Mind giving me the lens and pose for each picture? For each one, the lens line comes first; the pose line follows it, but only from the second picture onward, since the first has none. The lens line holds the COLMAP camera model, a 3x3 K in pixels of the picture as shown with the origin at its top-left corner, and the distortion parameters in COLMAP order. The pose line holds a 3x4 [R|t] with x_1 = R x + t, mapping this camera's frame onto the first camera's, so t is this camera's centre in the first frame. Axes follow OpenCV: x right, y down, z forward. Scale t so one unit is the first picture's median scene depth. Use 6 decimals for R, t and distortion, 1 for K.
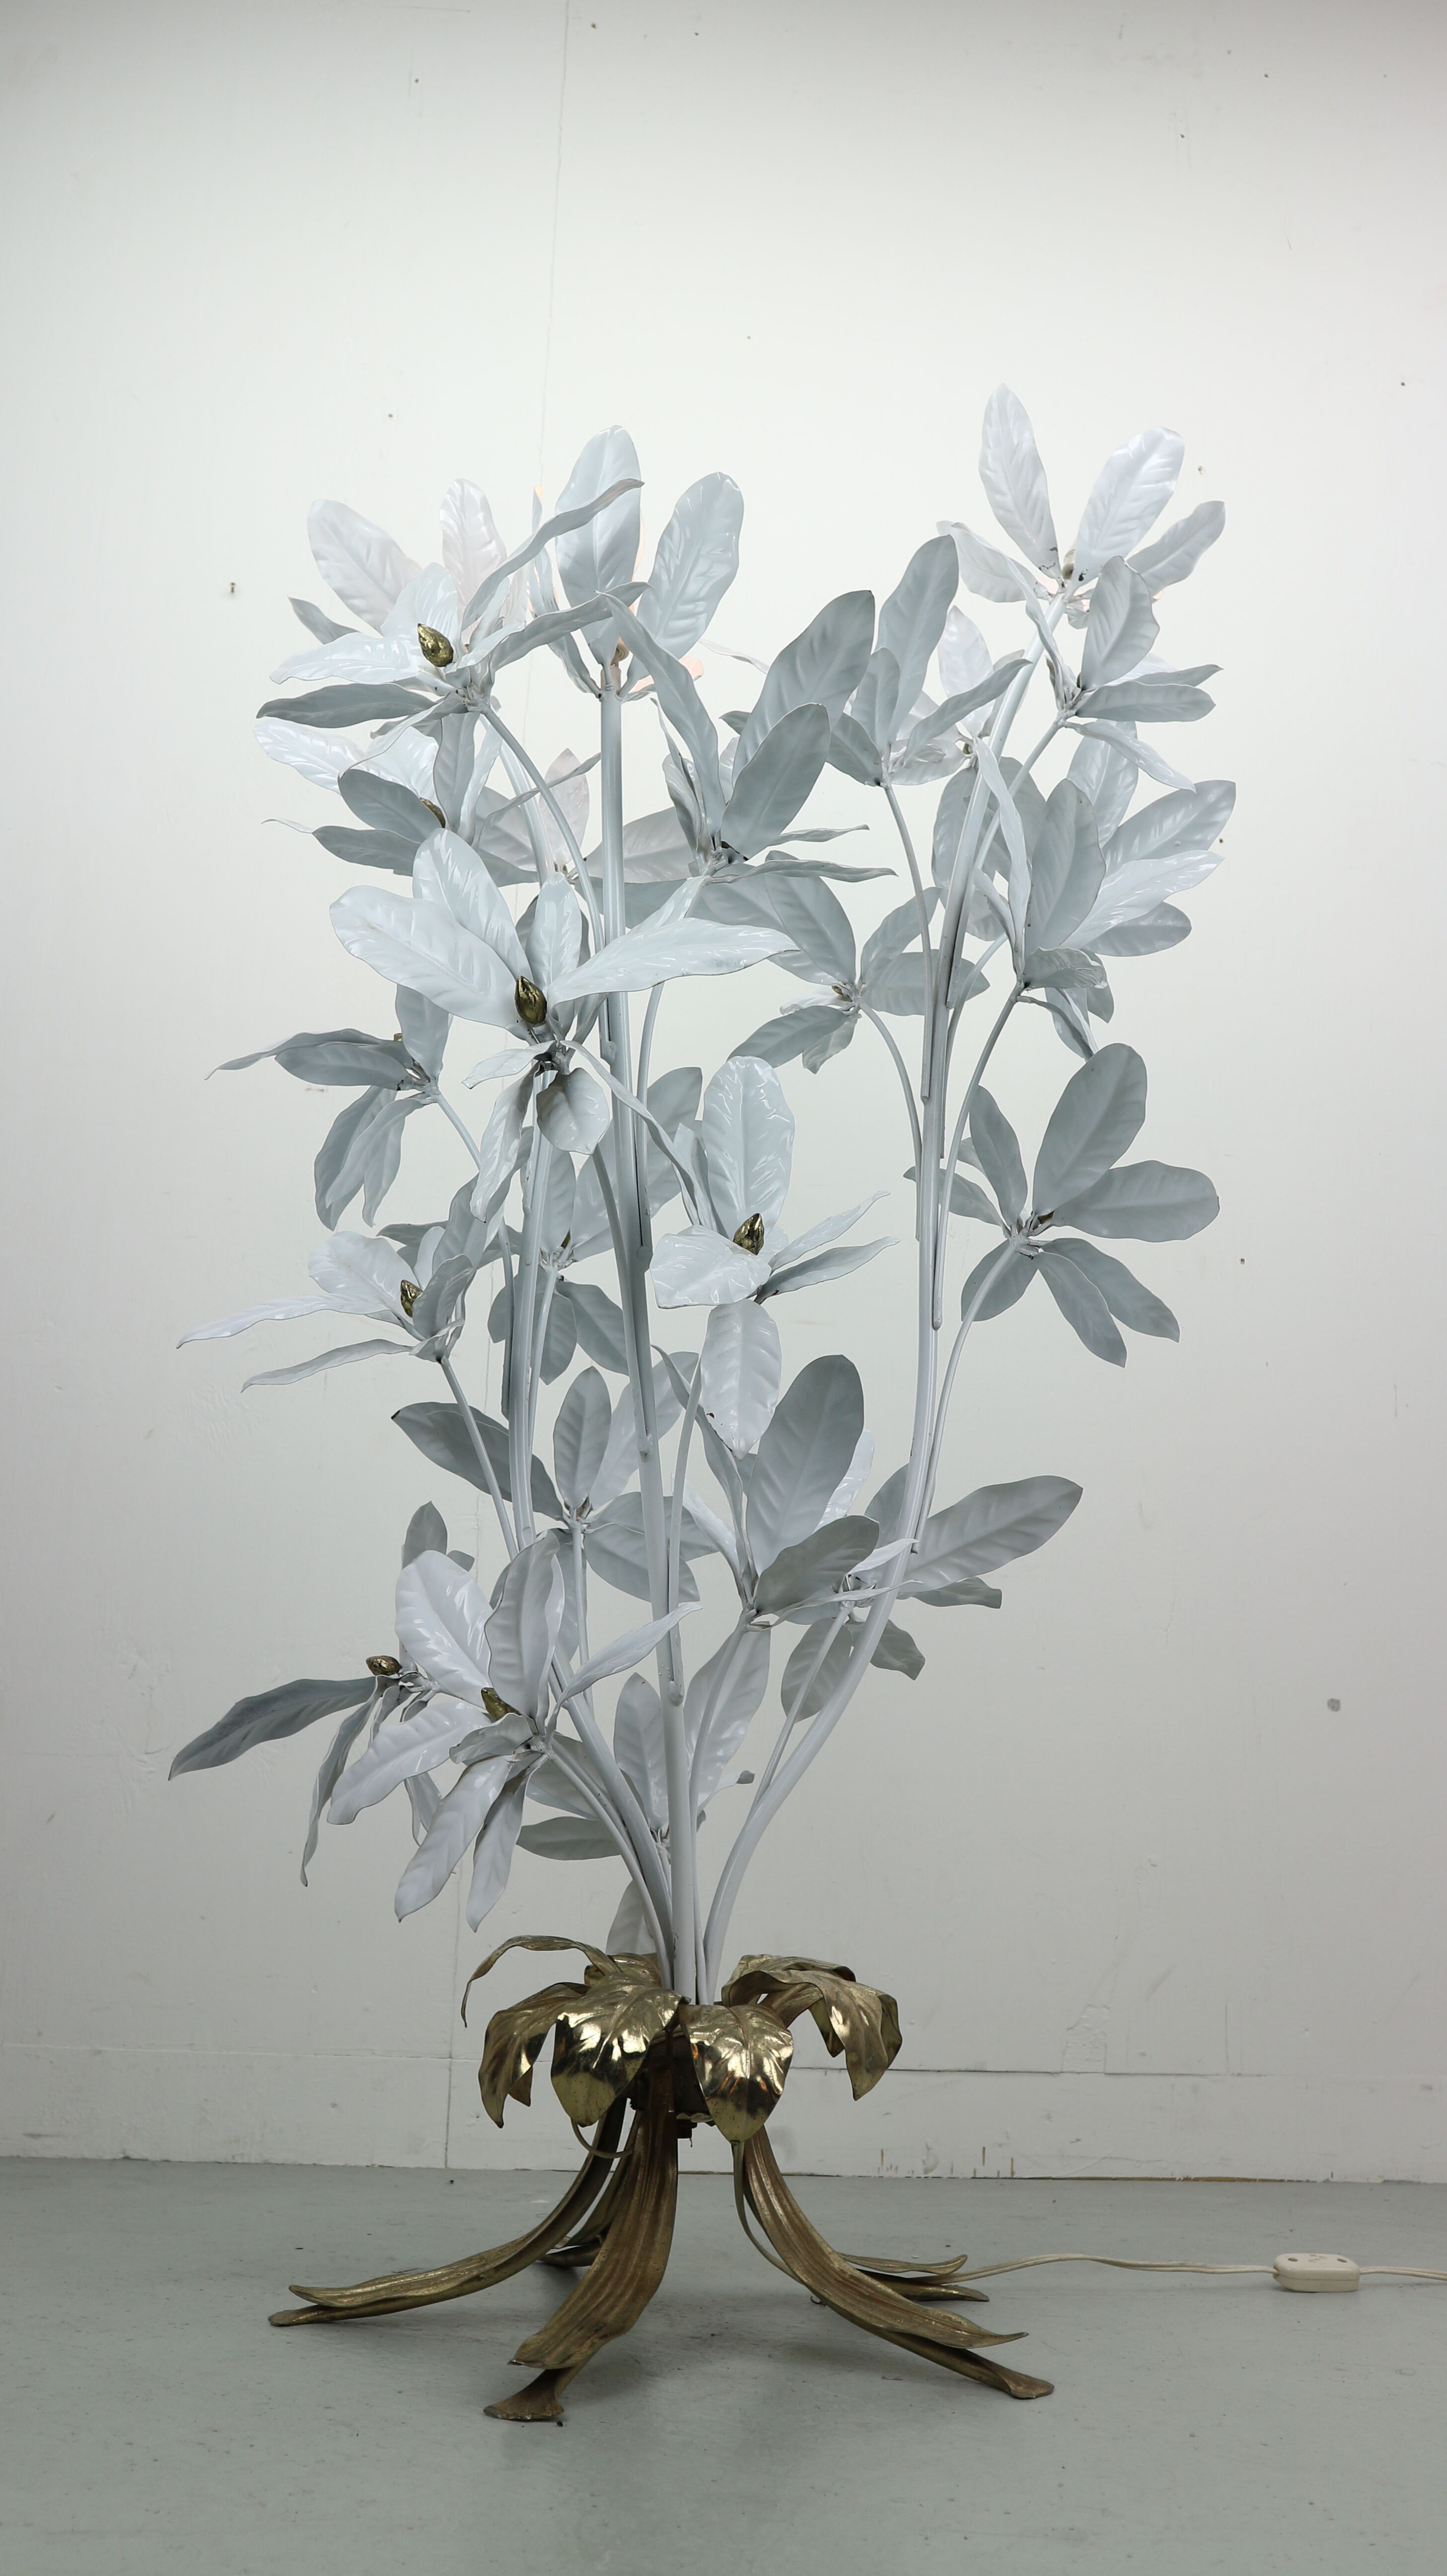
lens RADIAL K [[2368.6, 0, 734.4], [0, 2368.6, 1297.1], [0, 0, 1]] dist [0.000091, 0.000000]
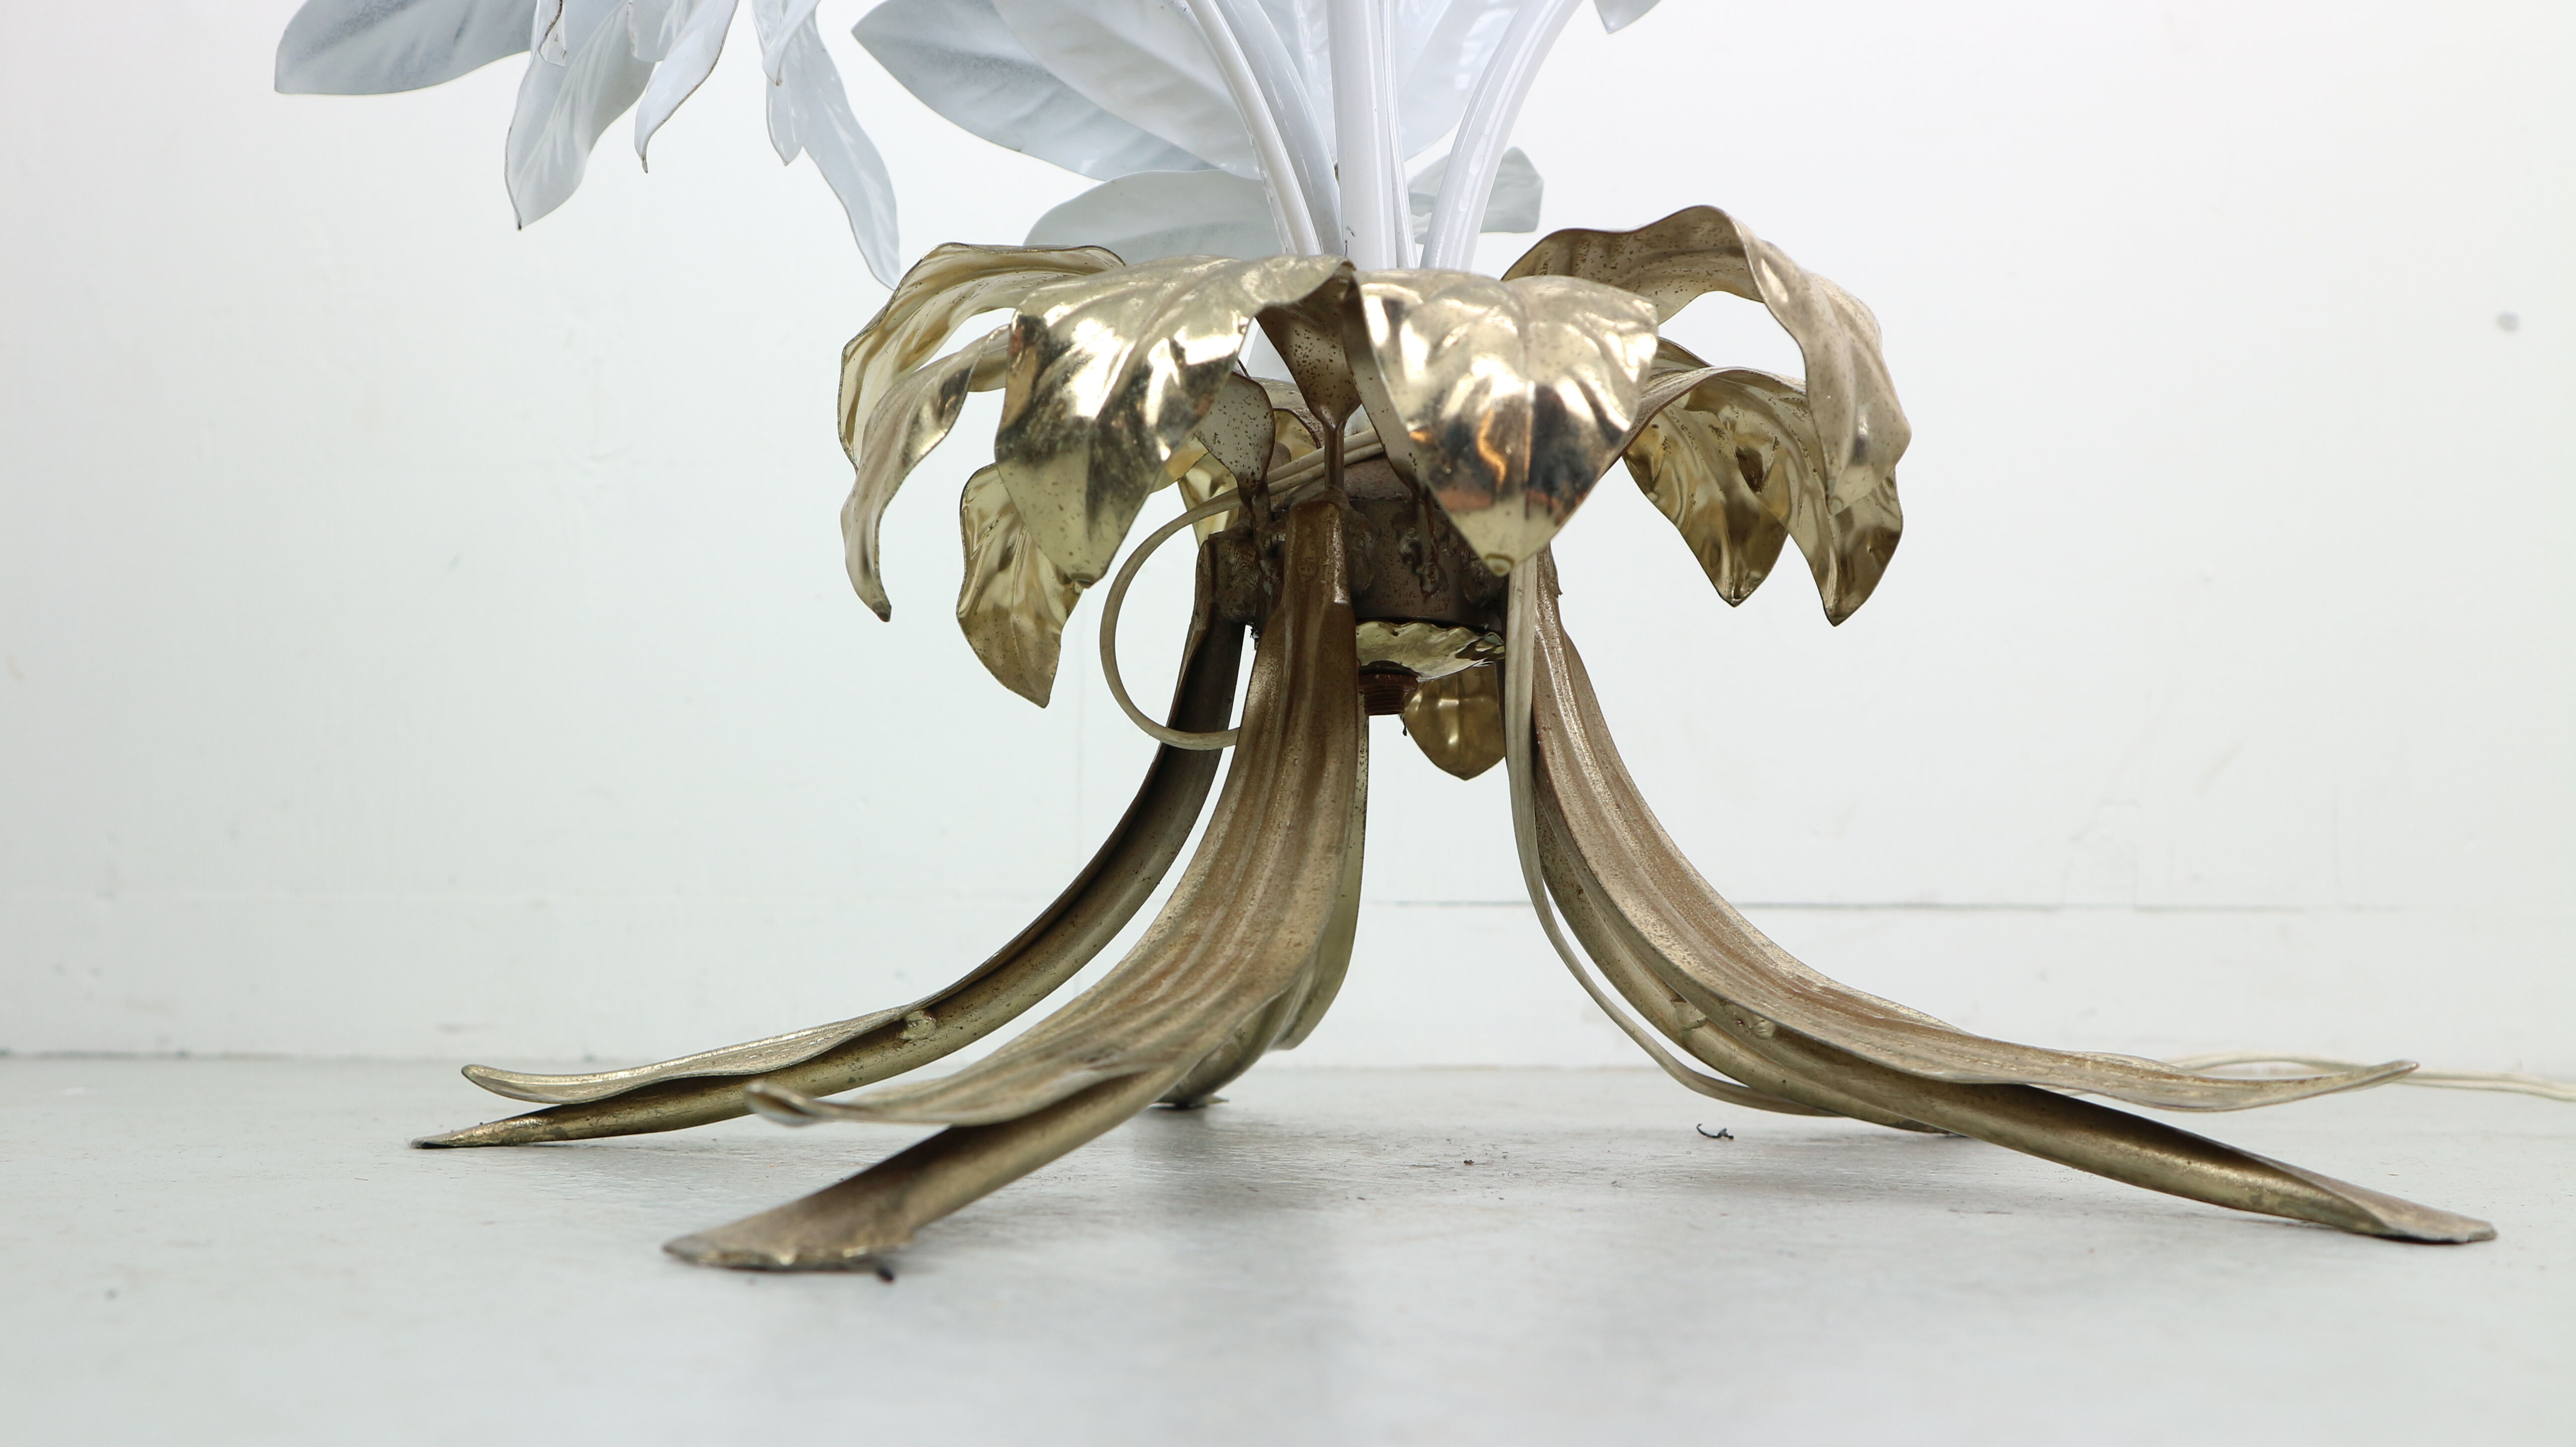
lens RADIAL K [[2368.6, 0, 1287.2], [0, 2368.6, 728.3], [0, 0, 1]] dist [0.000091, 0.000000]
pose [[0.994116, -0.032946, -0.103191, 0.002692], [0.045889, 0.991009, 0.125681, 0.199789], [0.098122, -0.129677, 0.986689, 0.388679]]
